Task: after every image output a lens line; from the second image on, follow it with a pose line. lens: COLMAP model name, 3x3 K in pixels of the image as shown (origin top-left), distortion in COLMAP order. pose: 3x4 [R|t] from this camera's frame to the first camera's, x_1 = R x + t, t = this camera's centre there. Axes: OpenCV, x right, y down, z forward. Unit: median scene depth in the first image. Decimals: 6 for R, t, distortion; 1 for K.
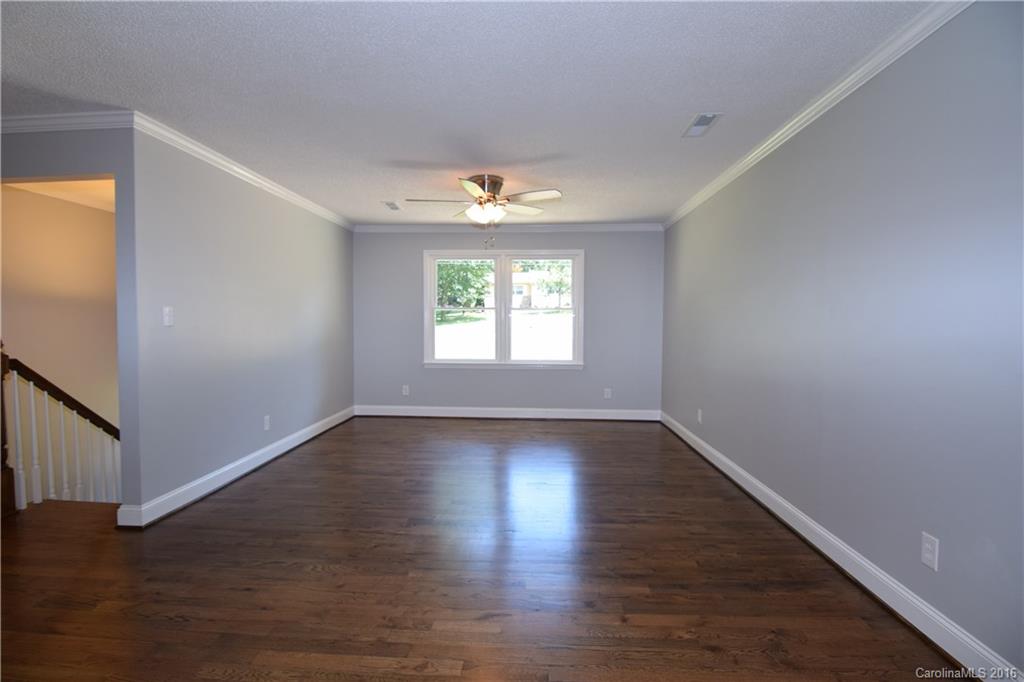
lens RADIAL K [[490.3, 0, 512.0], [0, 490.3, 341.0], [0, 0, 1]] dist [-0.018888, -0.000099]
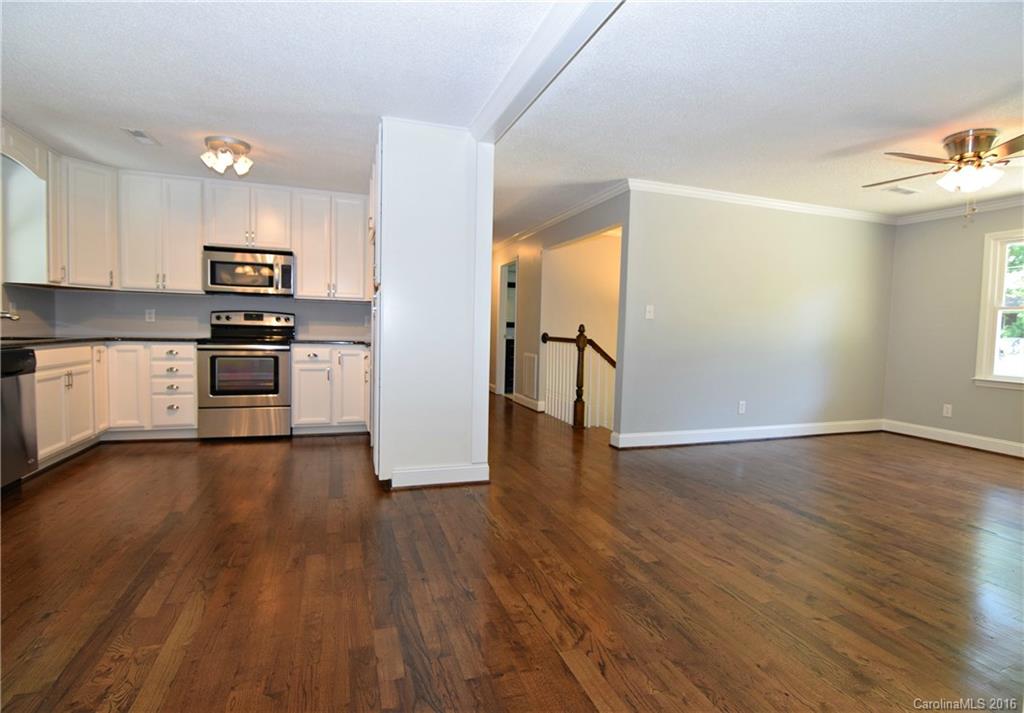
lens RADIAL K [[514.8, 0, 539.2], [0, 514.8, 358.7], [0, 0, 1]] dist [-0.029546, -0.000773]
pose [[0.413305, 0.055353, -0.908909, 0.605524], [-0.056527, 0.997785, 0.035062, 0.054969], [0.908837, 0.036886, 0.415518, 0.072412]]
